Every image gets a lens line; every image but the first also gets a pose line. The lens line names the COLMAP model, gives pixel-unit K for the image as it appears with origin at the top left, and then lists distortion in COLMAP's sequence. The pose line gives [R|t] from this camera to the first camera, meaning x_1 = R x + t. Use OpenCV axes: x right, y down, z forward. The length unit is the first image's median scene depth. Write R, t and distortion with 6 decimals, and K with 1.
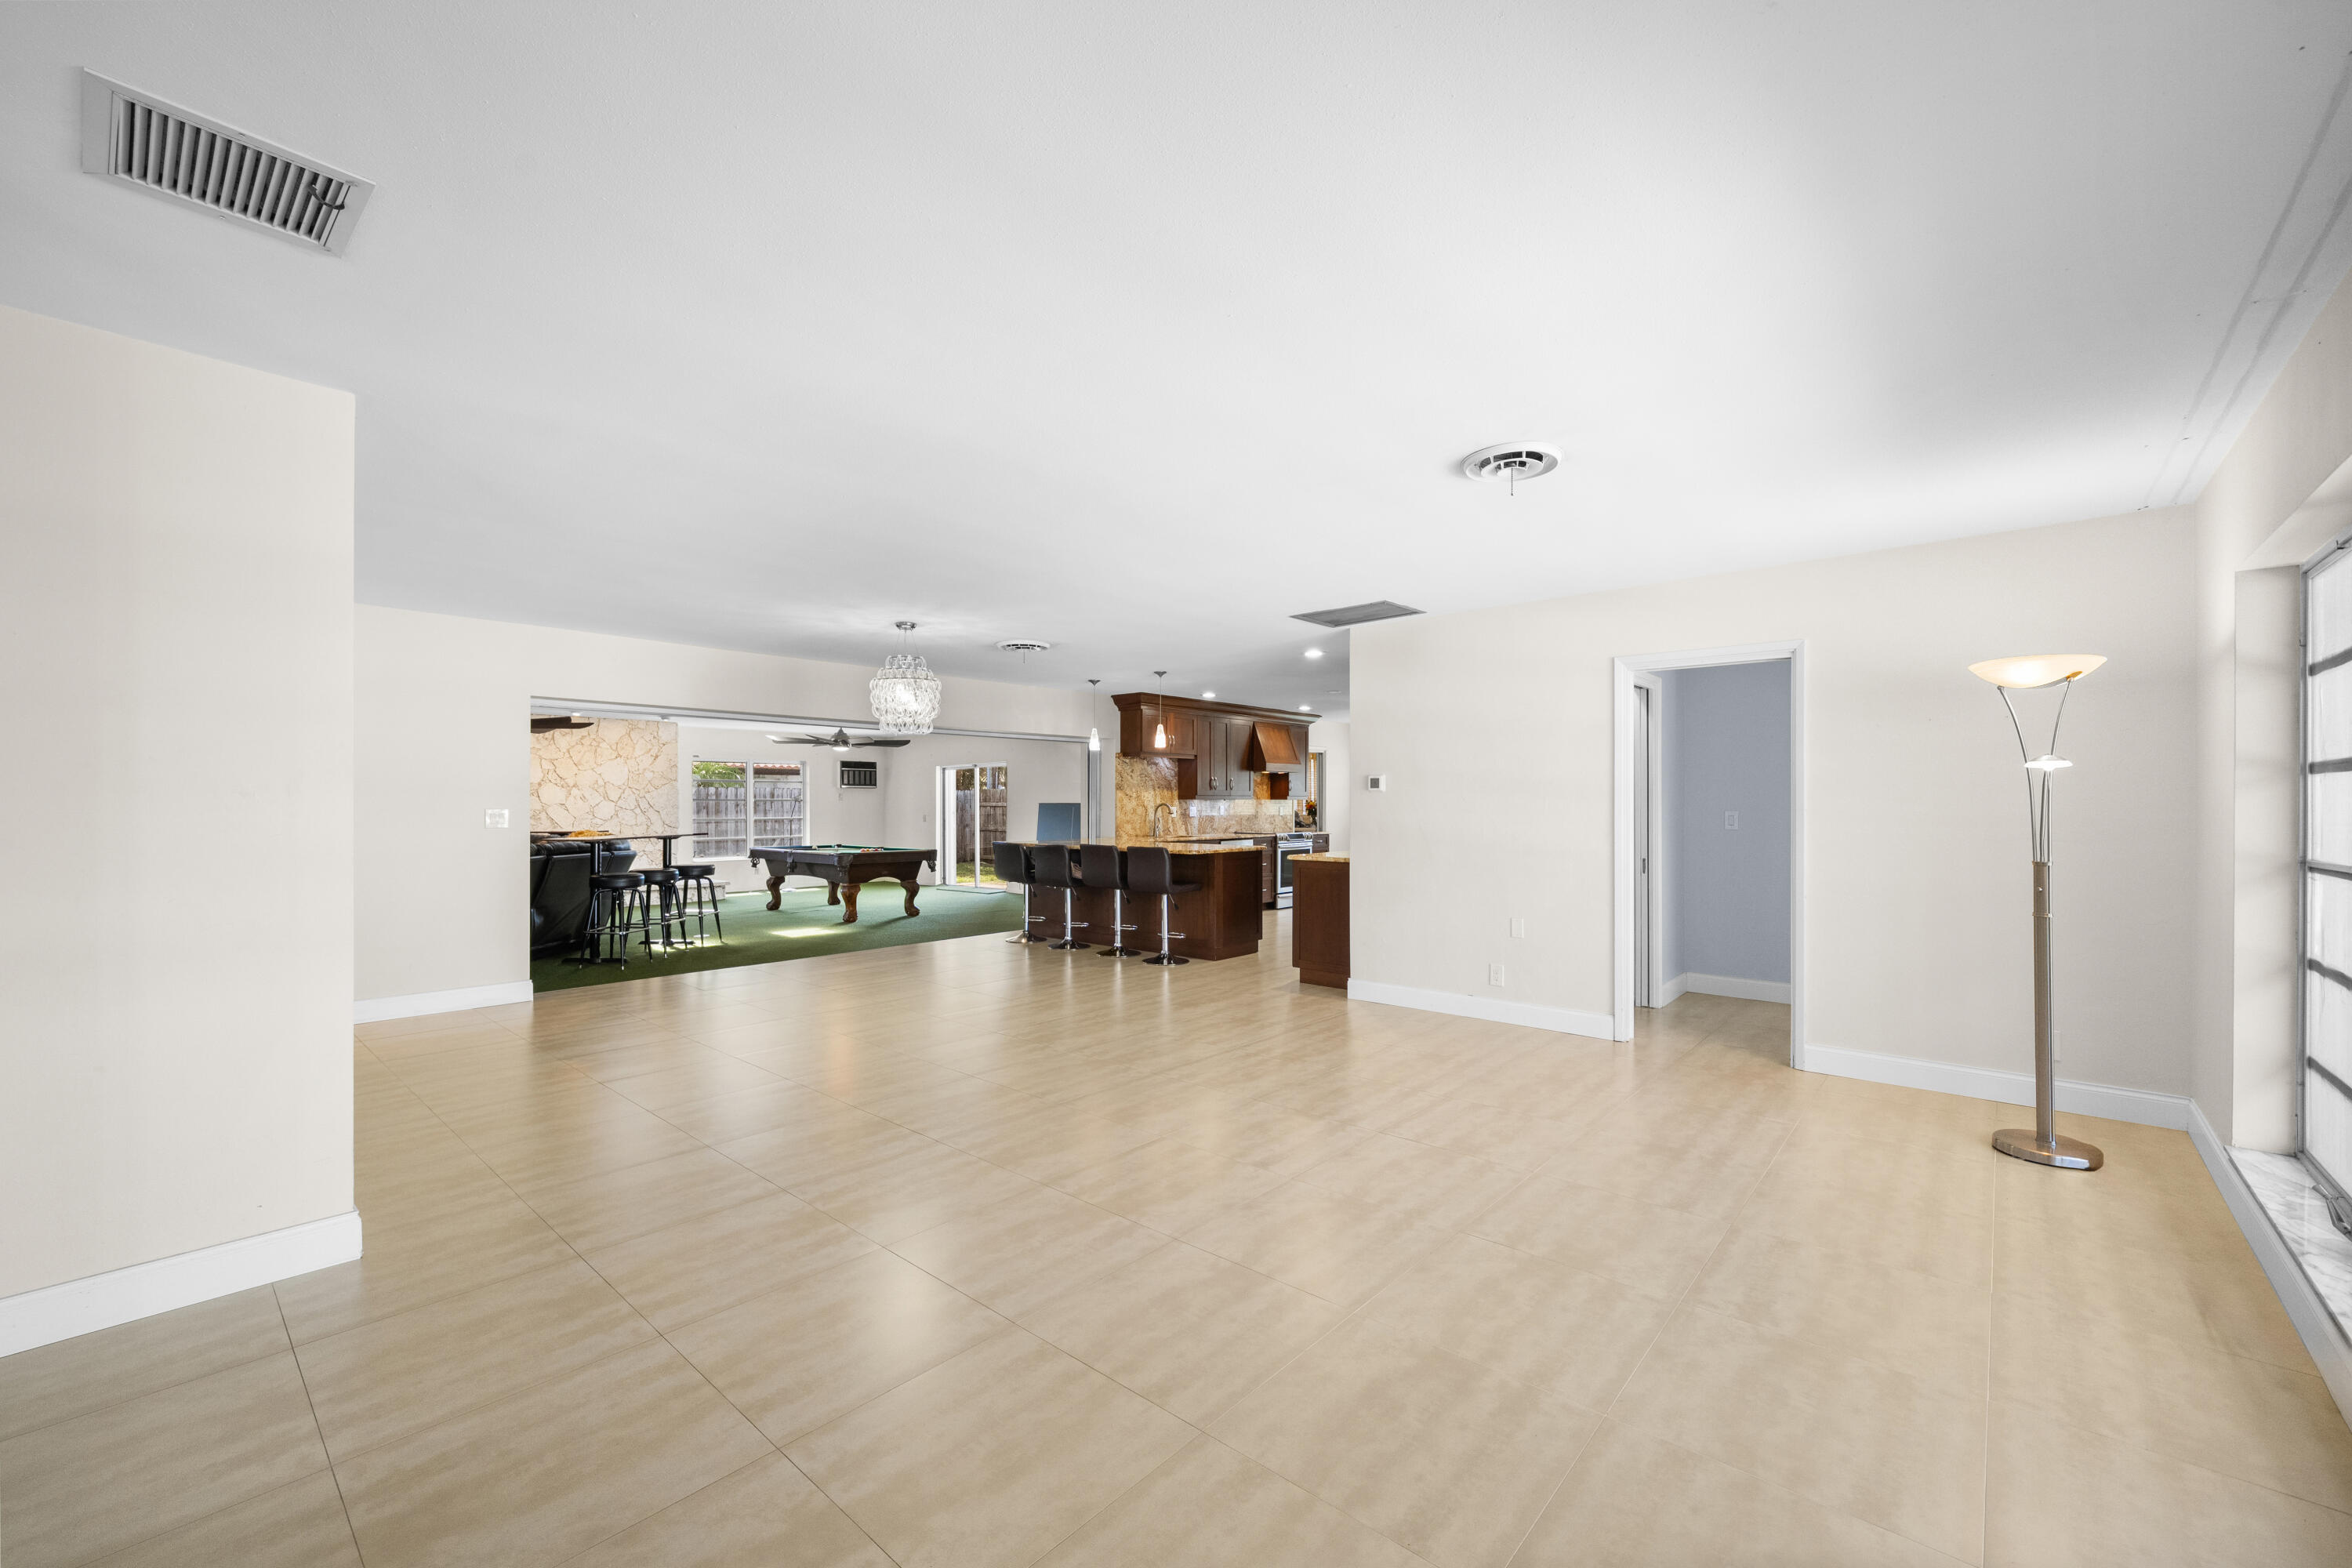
lens RADIAL K [[950.2, 0, 1169.4], [0, 950.2, 808.7], [0, 0, 1]] dist [-0.000268, 0.000085]
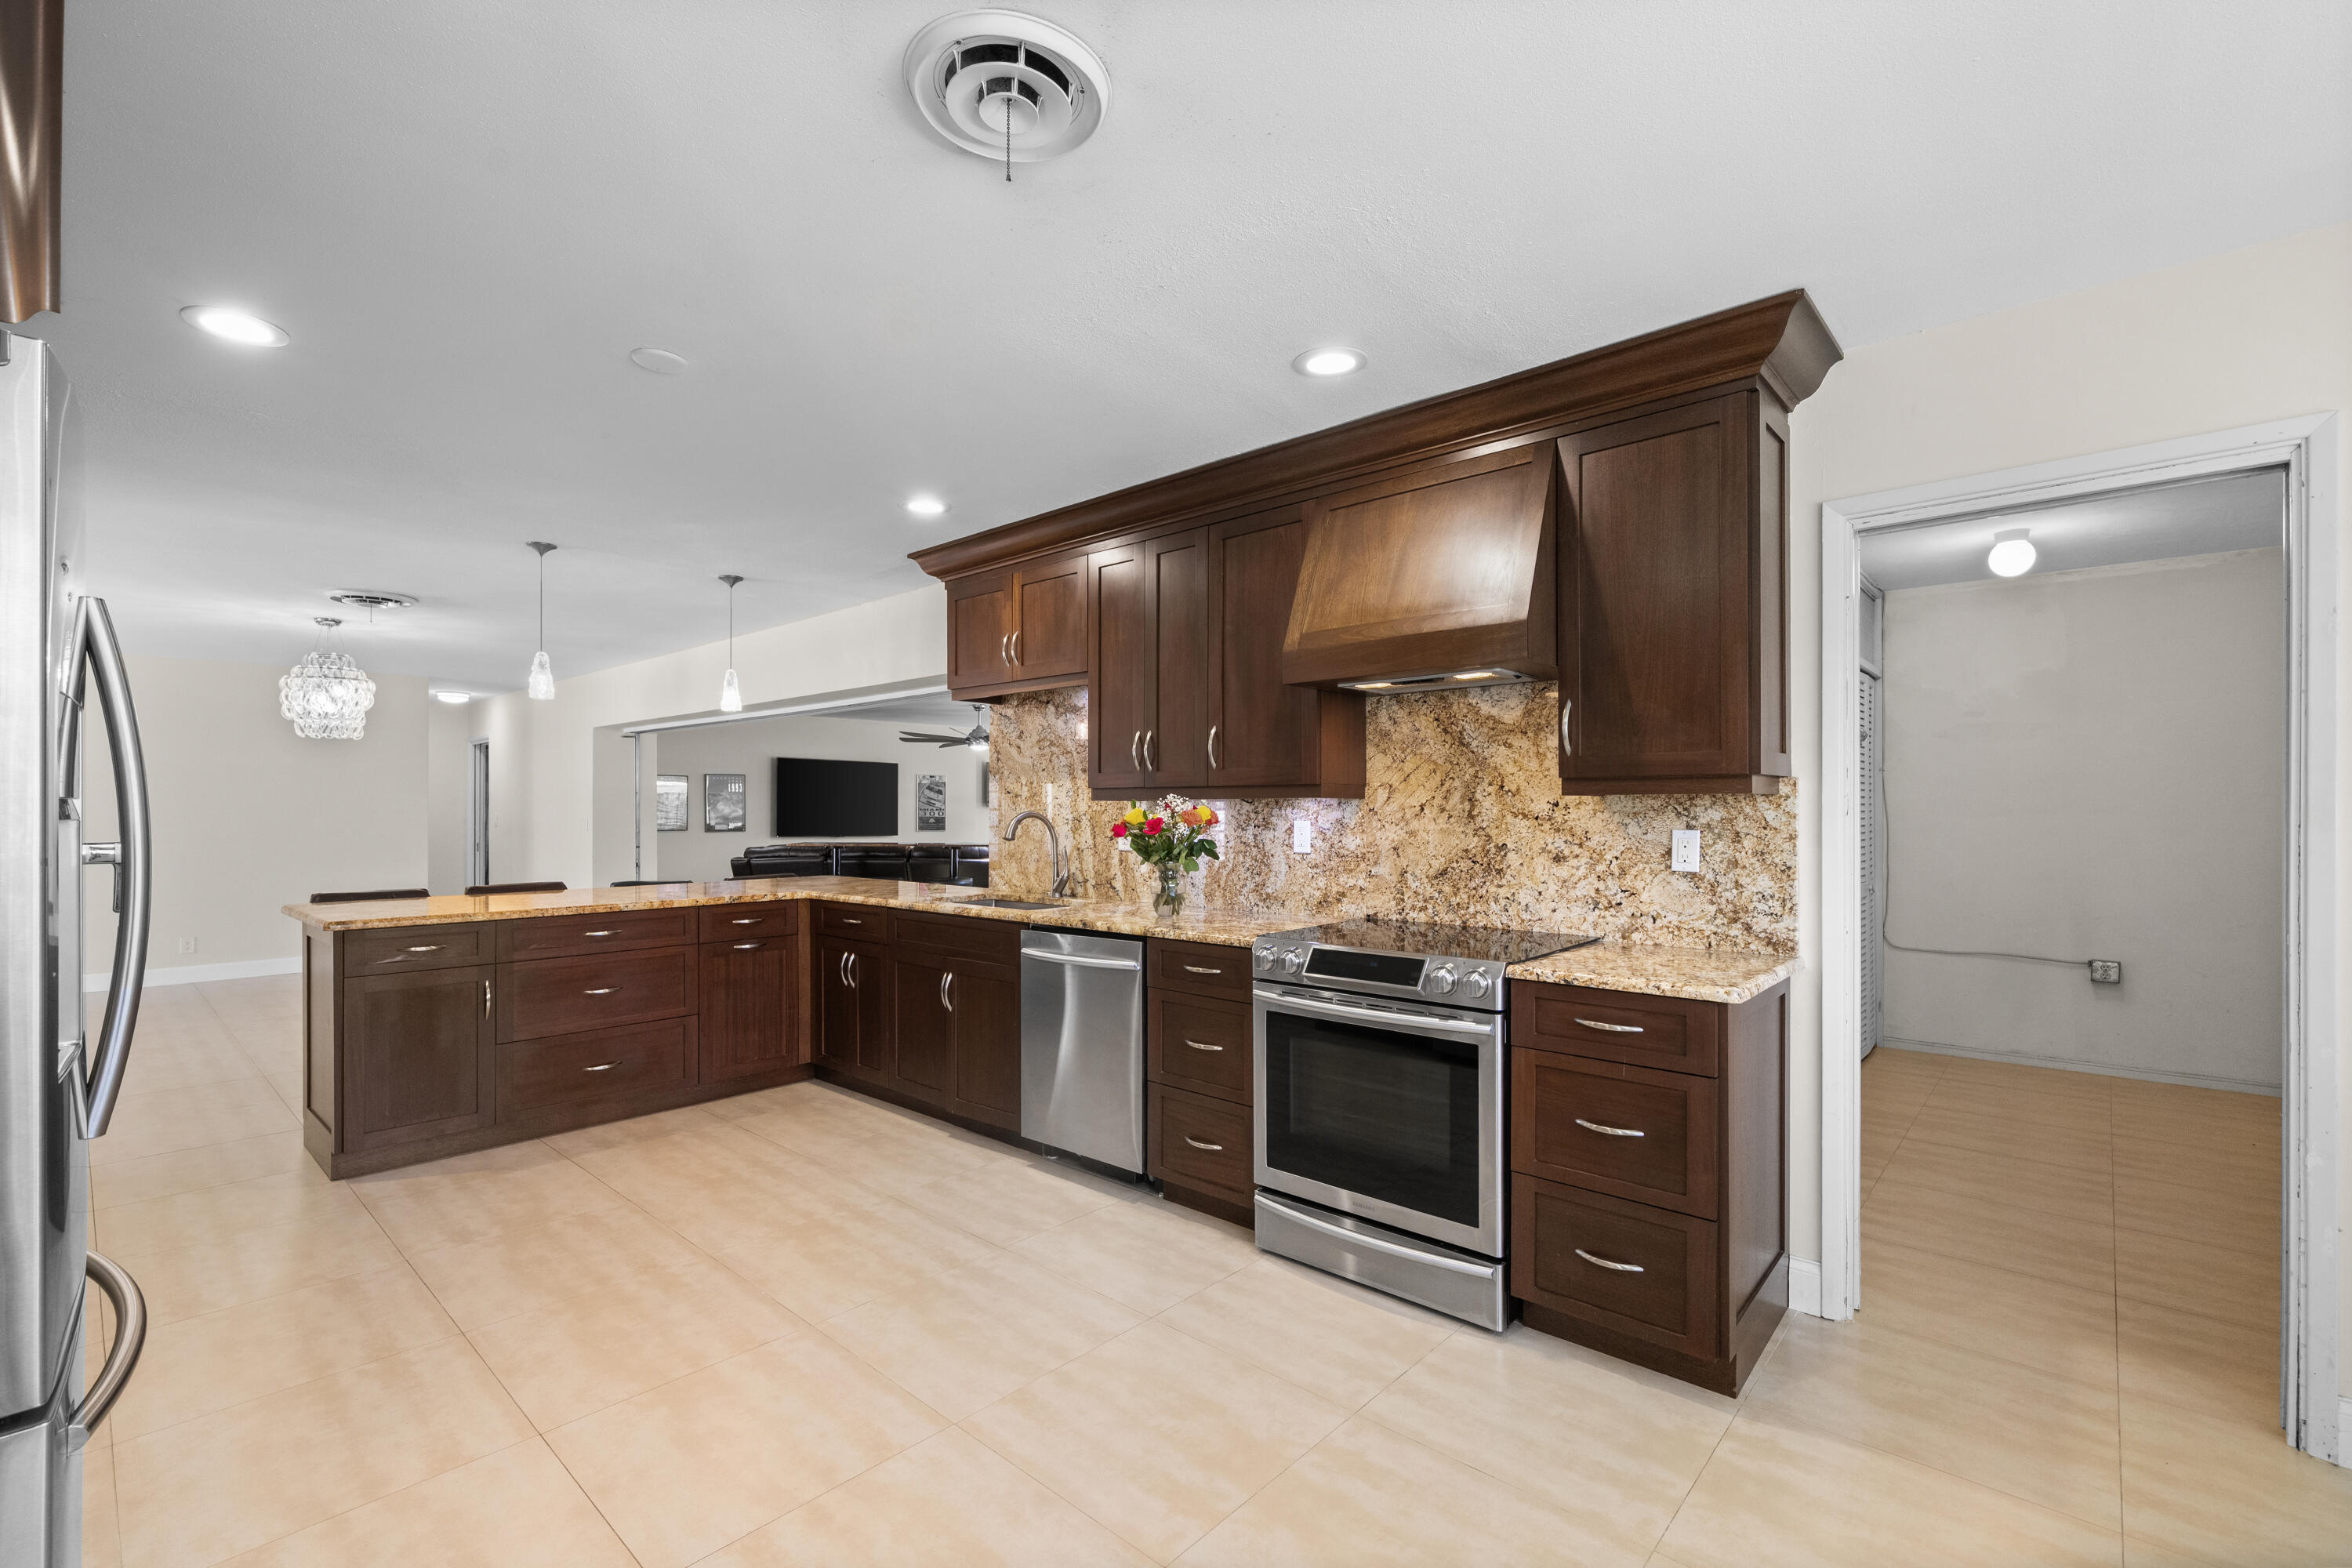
lens RADIAL K [[1011.2, 0, 1167.1], [0, 1011.2, 806.5], [0, 0, 1]] dist [0.000044, 0.000317]
pose [[-0.016016, -0.000681, -0.999871, 0.387200], [-0.003623, 0.999993, -0.000623, -0.007605], [0.999865, 0.003612, -0.016019, 1.017450]]
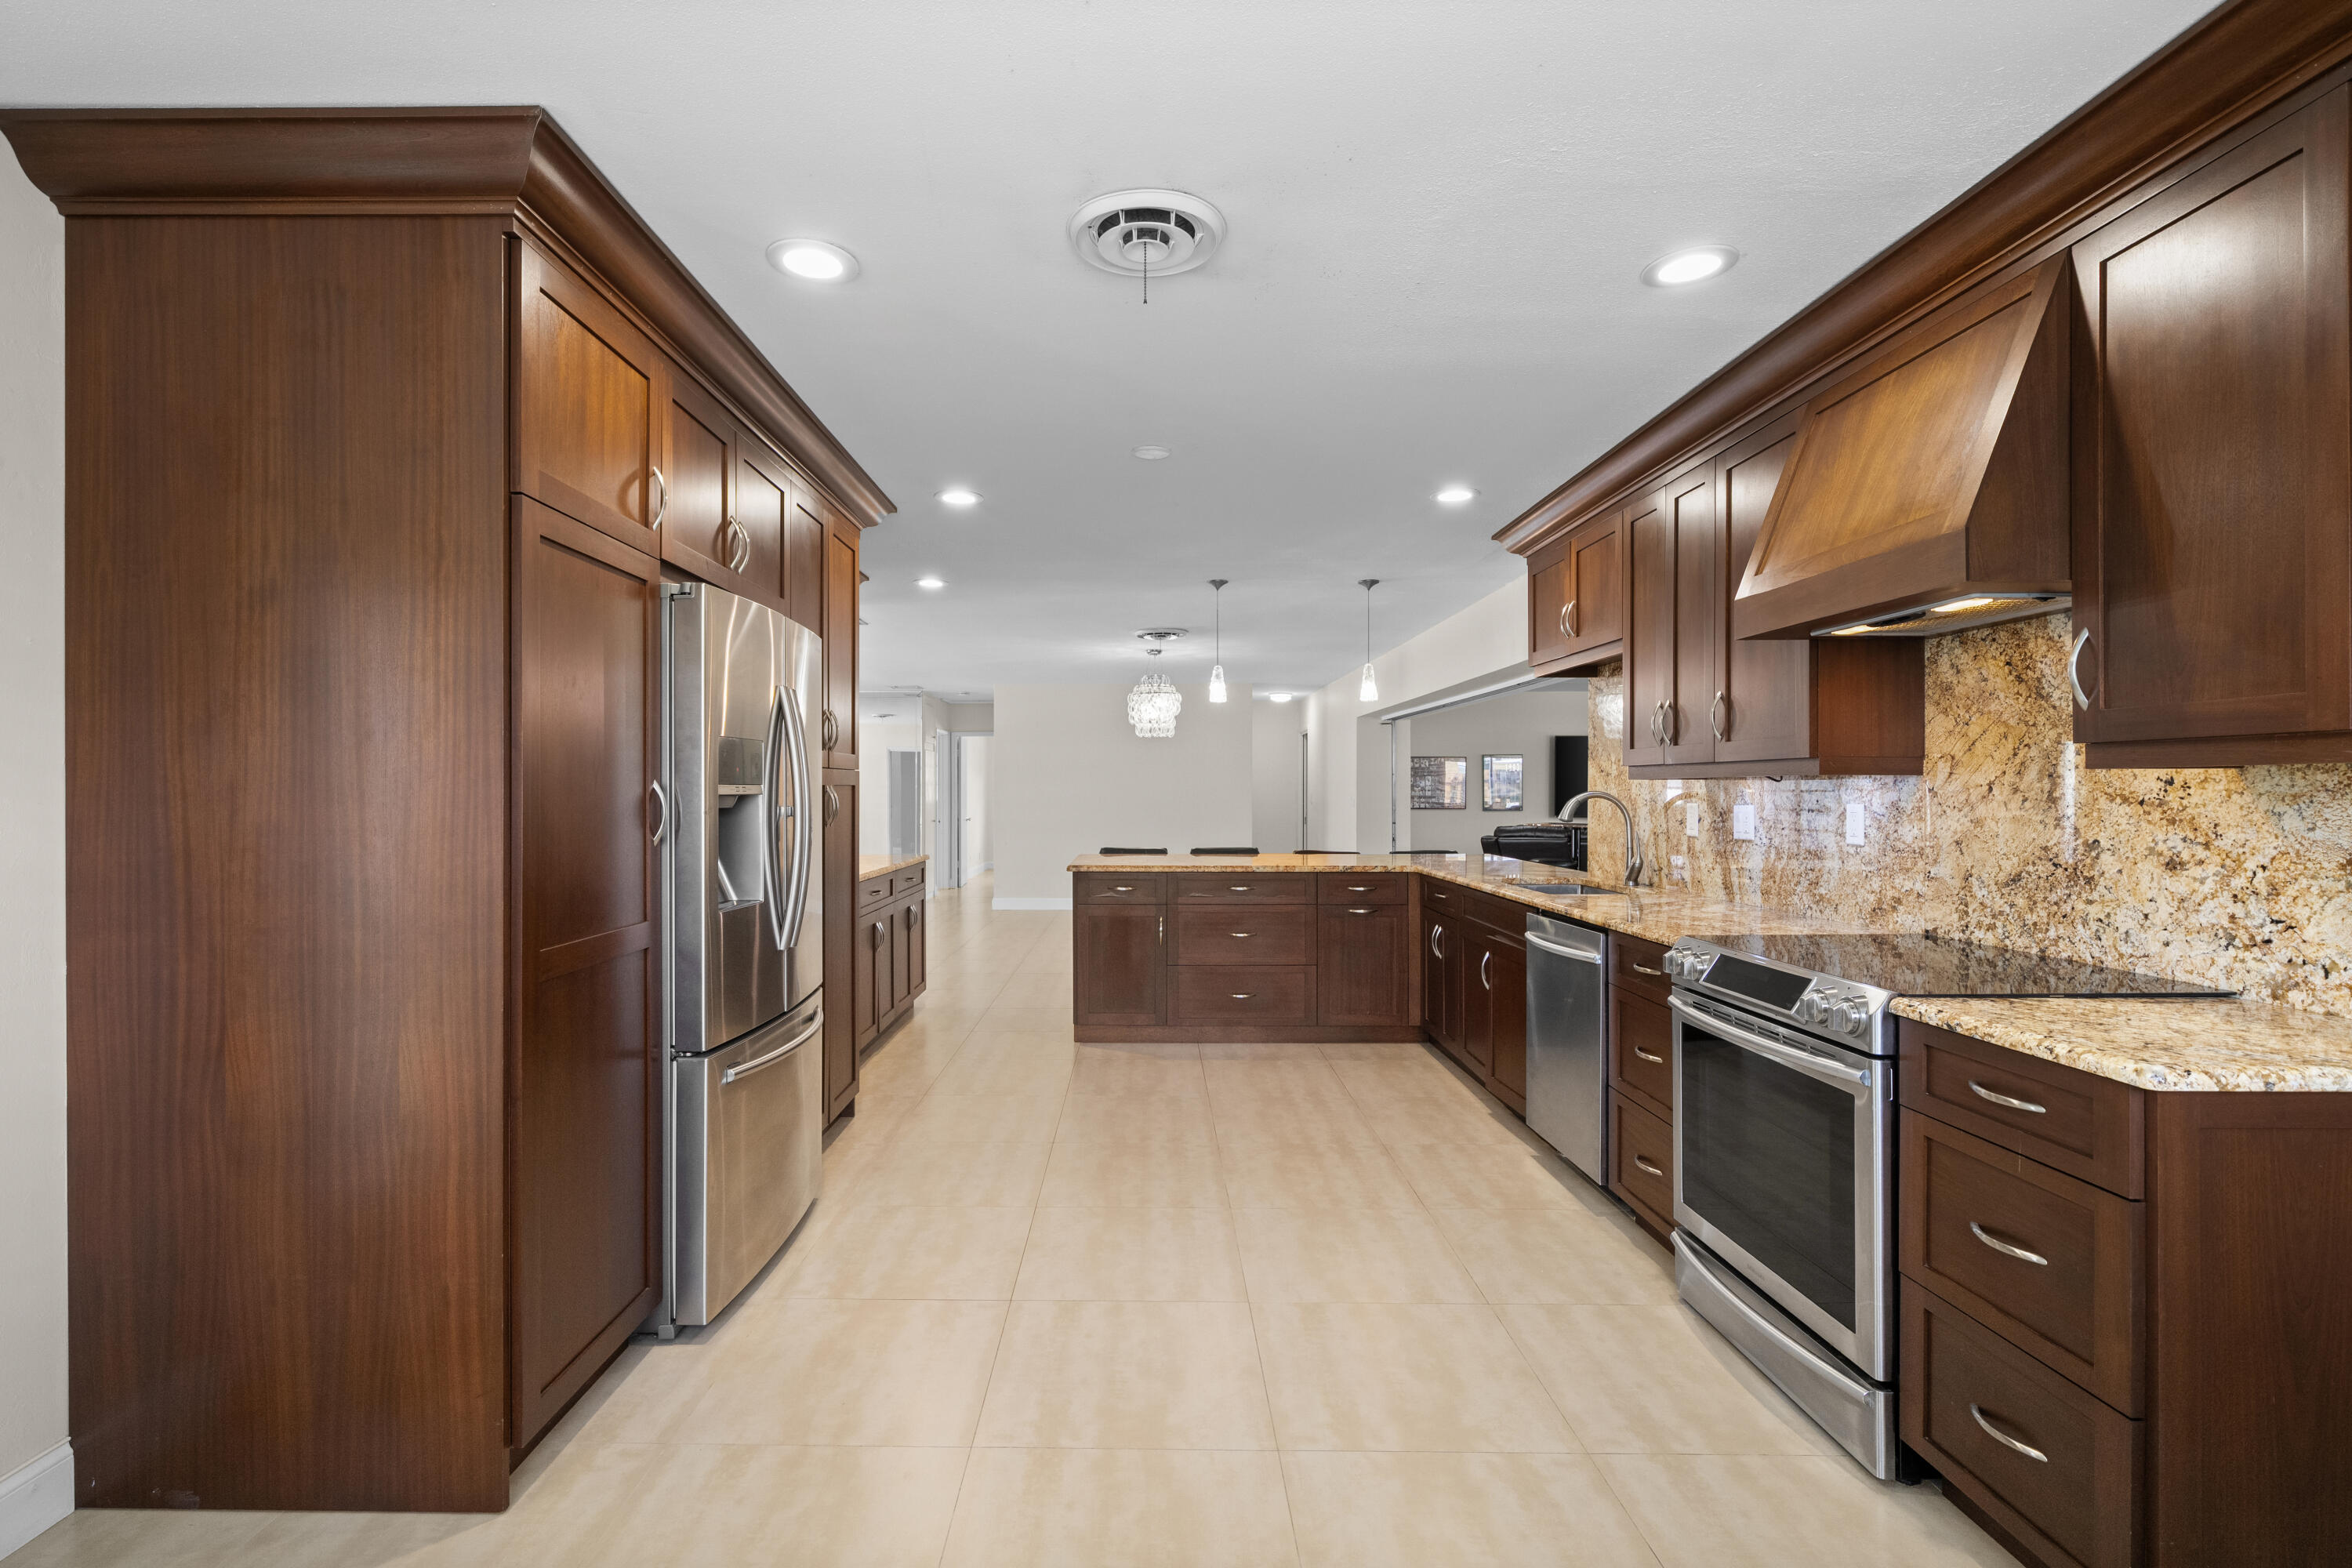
lens RADIAL K [[1063.0, 0, 1136.9], [0, 1063.0, 788.2], [0, 0, 1]] dist [0.000583, 0.000443]
pose [[-0.755647, 0.001350, -0.654977, 0.373160], [-0.001221, 0.999993, 0.003469, -0.008020], [0.654978, 0.003421, -0.755641, 1.140580]]
